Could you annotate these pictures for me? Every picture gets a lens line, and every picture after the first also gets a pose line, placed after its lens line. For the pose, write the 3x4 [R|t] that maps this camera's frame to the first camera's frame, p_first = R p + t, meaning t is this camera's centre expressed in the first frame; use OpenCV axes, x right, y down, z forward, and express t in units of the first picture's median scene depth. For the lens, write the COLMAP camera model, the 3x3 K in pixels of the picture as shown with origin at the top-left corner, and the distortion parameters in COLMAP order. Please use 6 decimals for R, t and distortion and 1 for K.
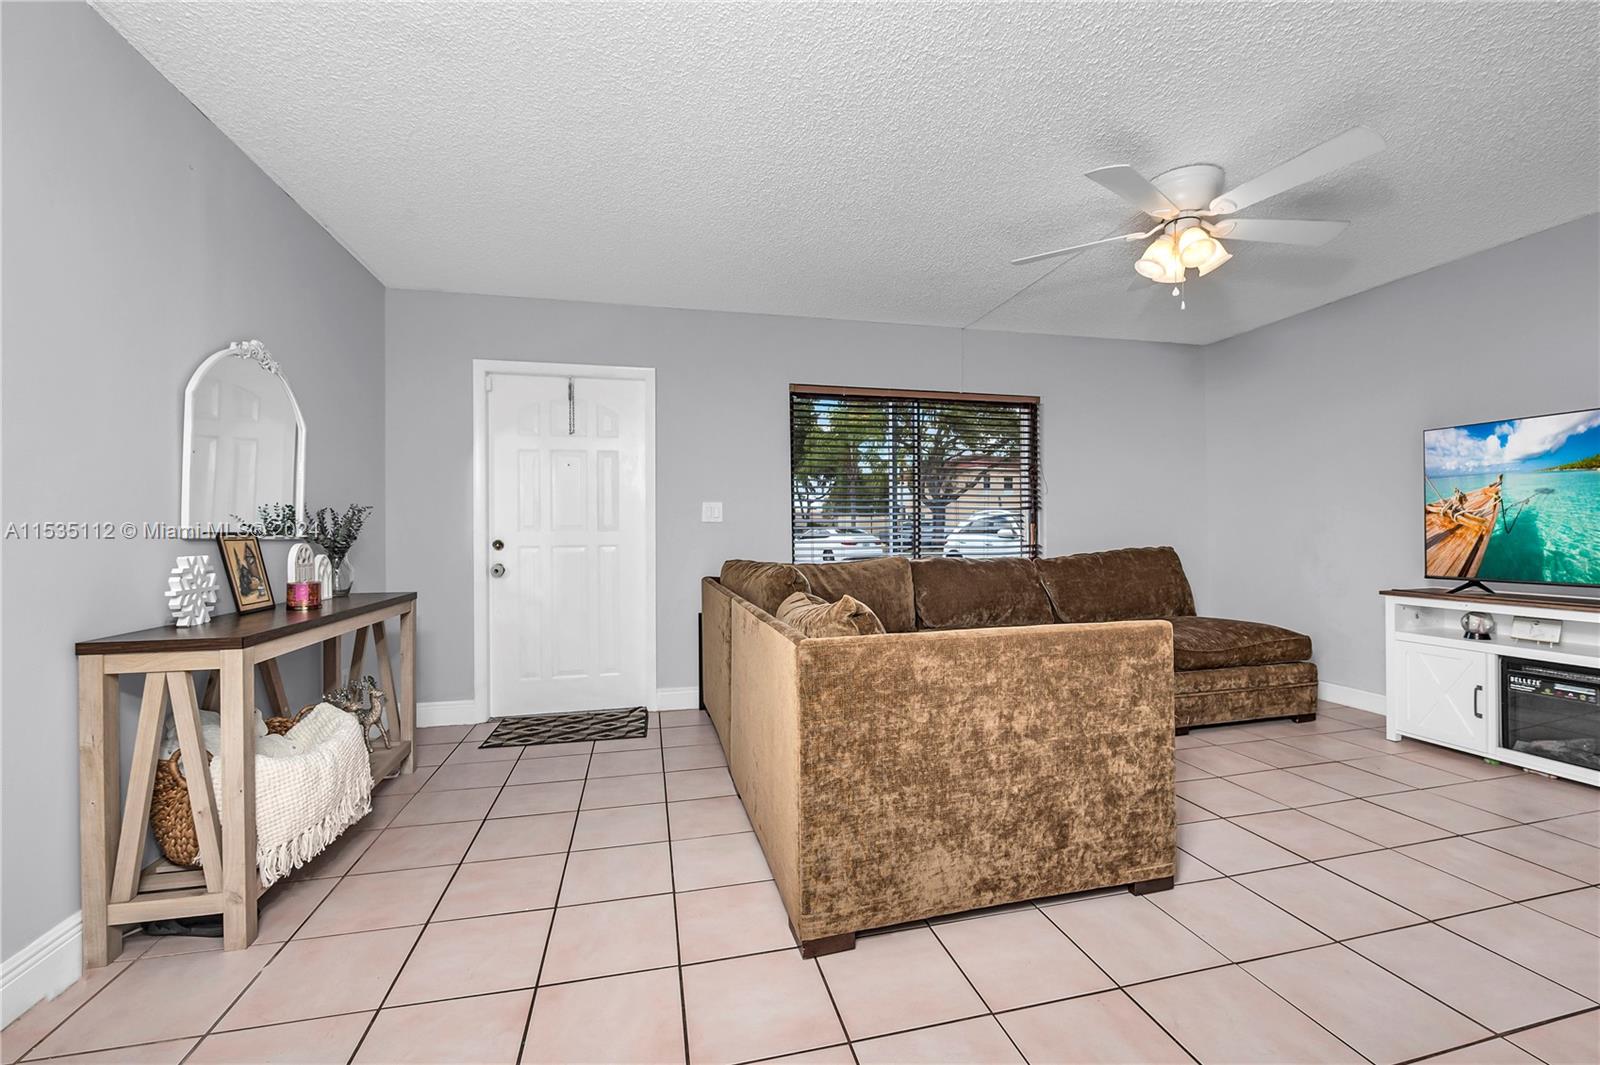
lens RADIAL K [[644.9, 0, 802.5], [0, 644.9, 525.4], [0, 0, 1]] dist [-0.017206, 0.000133]
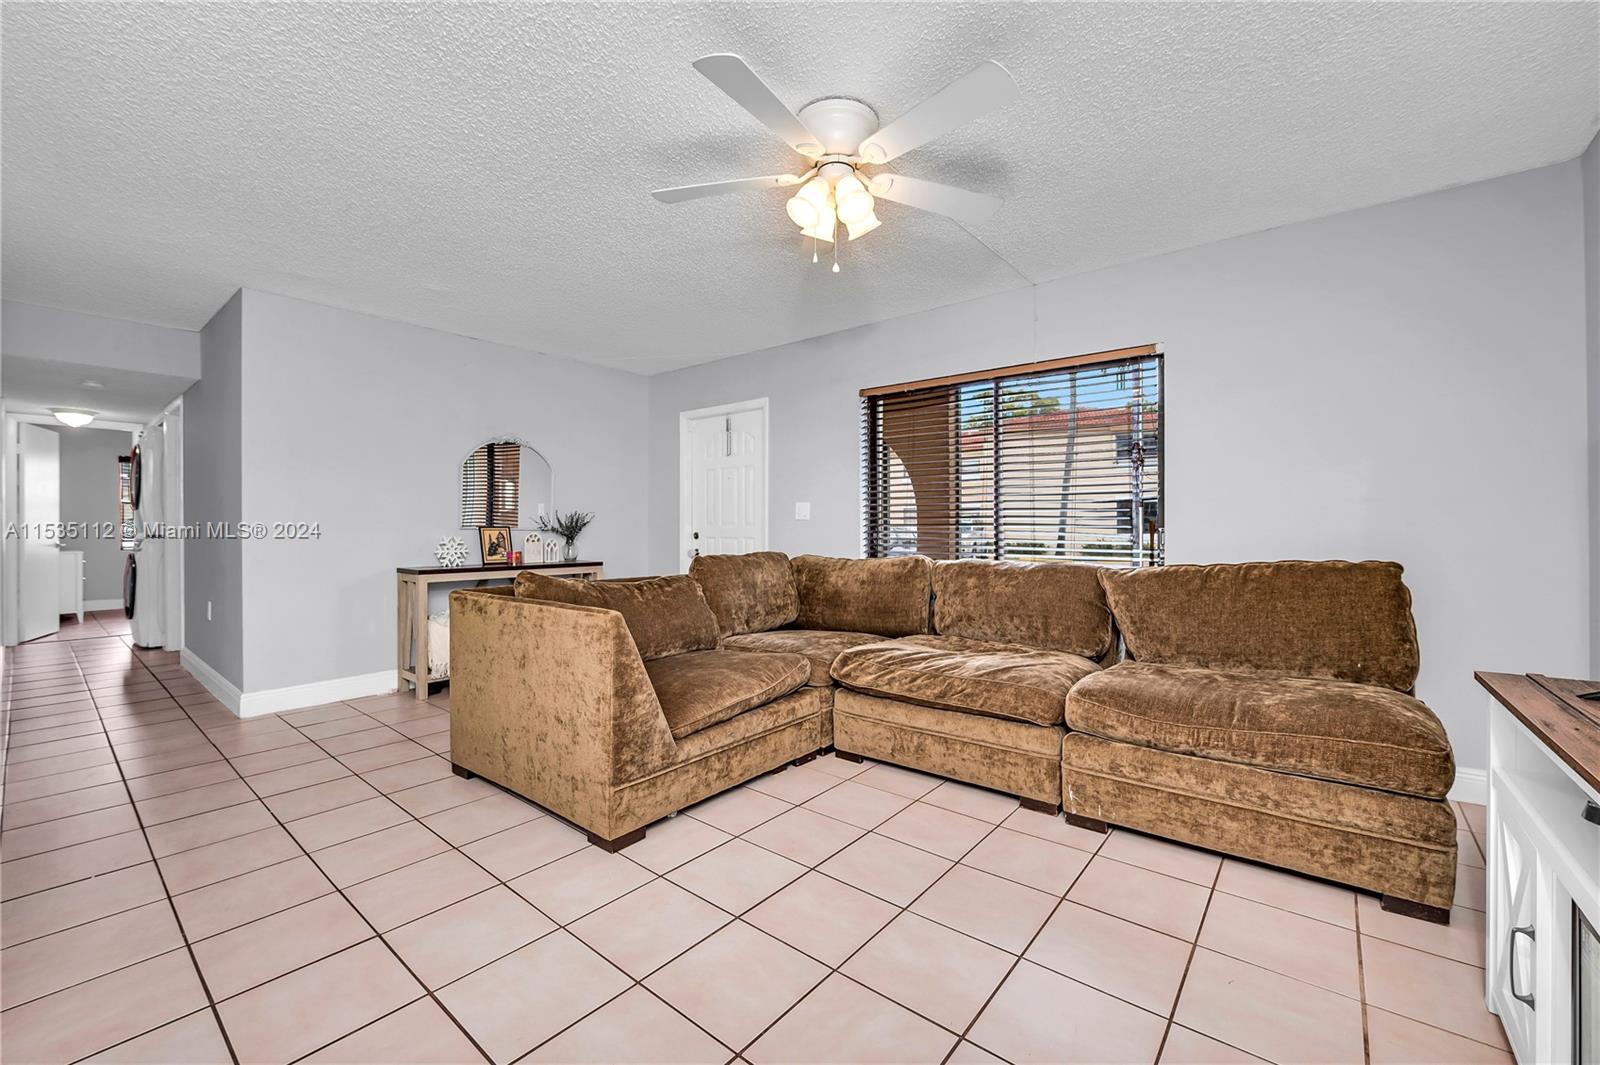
lens RADIAL K [[644.9, 0, 805.7], [0, 644.9, 531.4], [0, 0, 1]] dist [-0.017206, 0.000133]
pose [[0.607581, 0.010395, -0.794190, 0.943566], [-0.000178, 0.999916, 0.012952, 0.000252], [0.794258, -0.007728, 0.607532, 0.340185]]
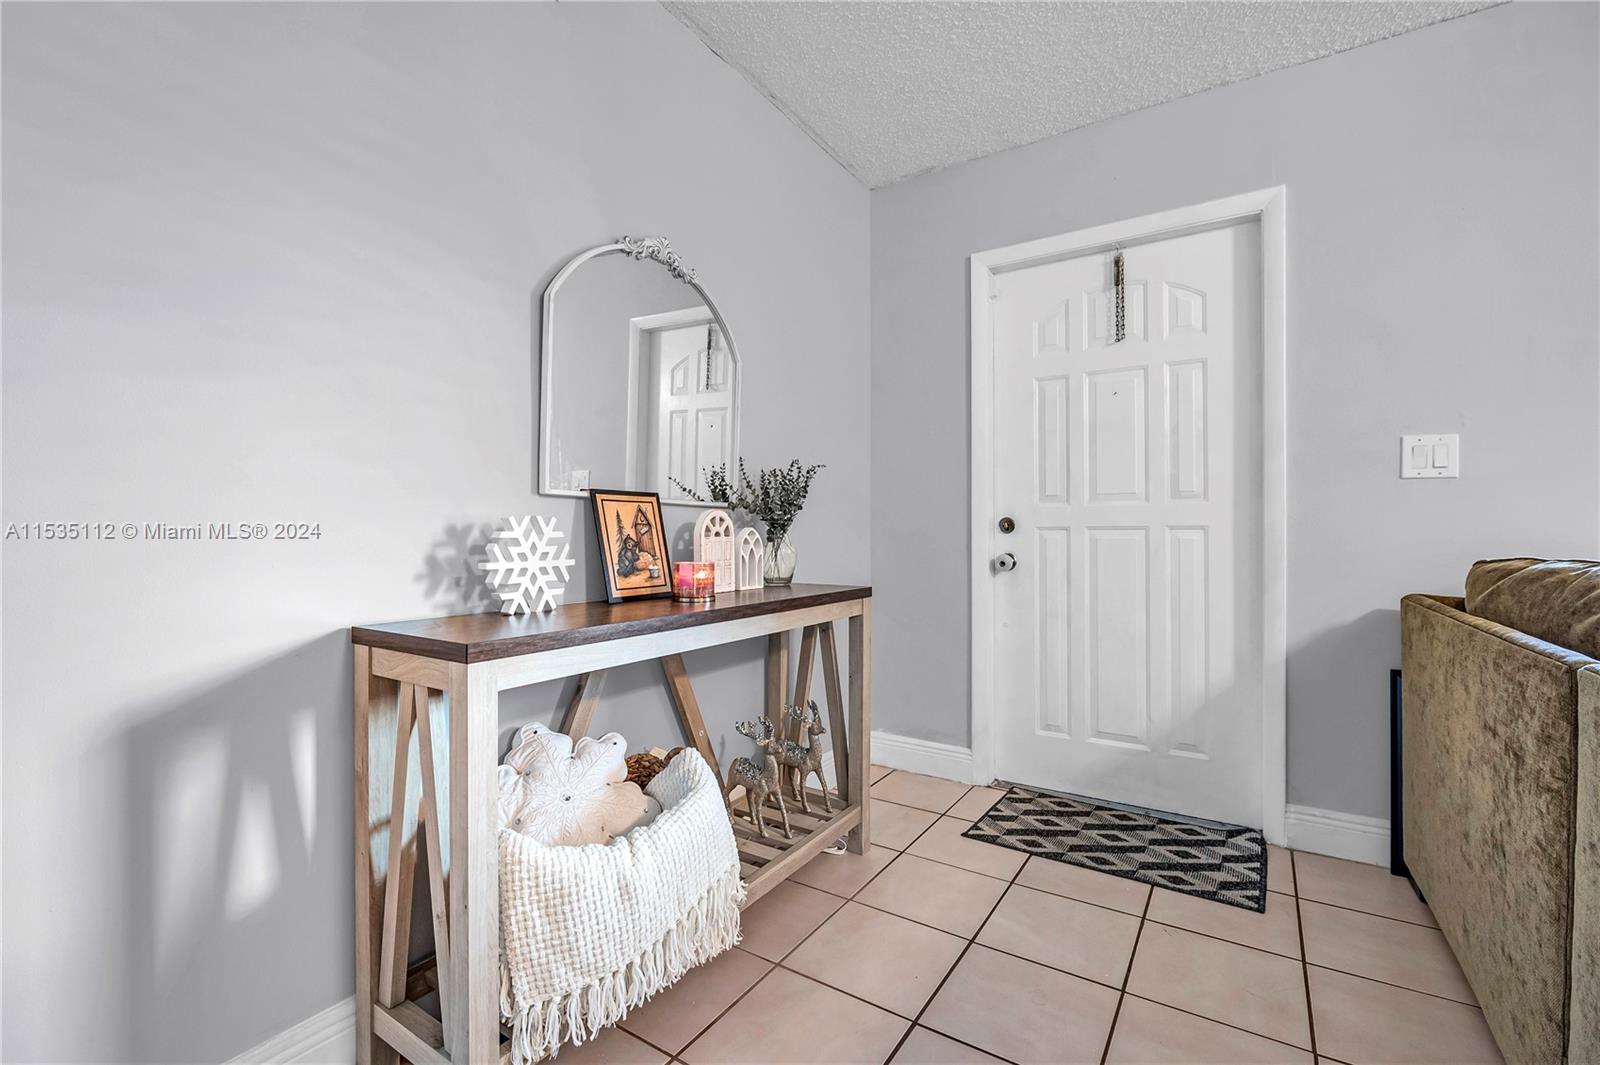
lens RADIAL K [[695.3, 0, 798.6], [0, 695.3, 531.0], [0, 0, 1]] dist [-0.008614, -0.001255]
pose [[0.684544, 0.004083, -0.728960, -0.104839], [0.001313, 0.999976, 0.006834, 0.034224], [0.728970, -0.005635, 0.684522, 0.385943]]
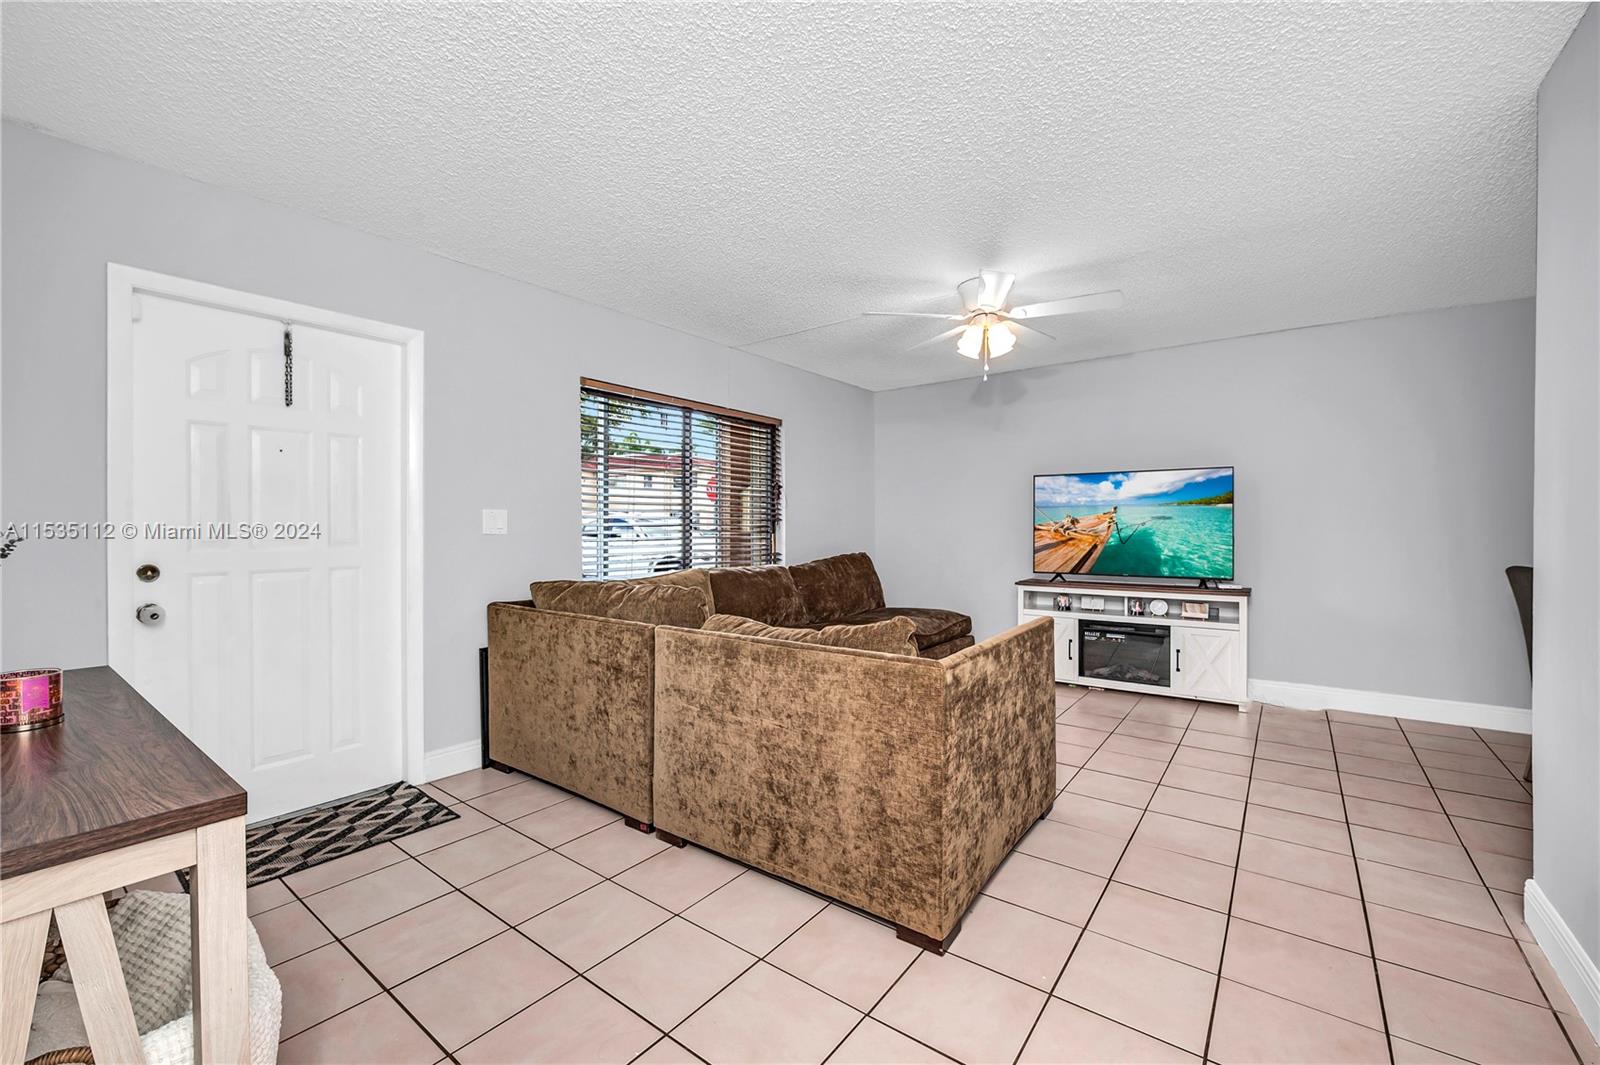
lens RADIAL K [[644.9, 0, 793.1], [0, 644.9, 532.8], [0, 0, 1]] dist [-0.017206, 0.000133]
pose [[0.782460, -0.000965, 0.622700, -0.411665], [-0.004733, 0.999961, 0.007497, -0.017873], [-0.622683, -0.008813, 0.782425, 0.160024]]
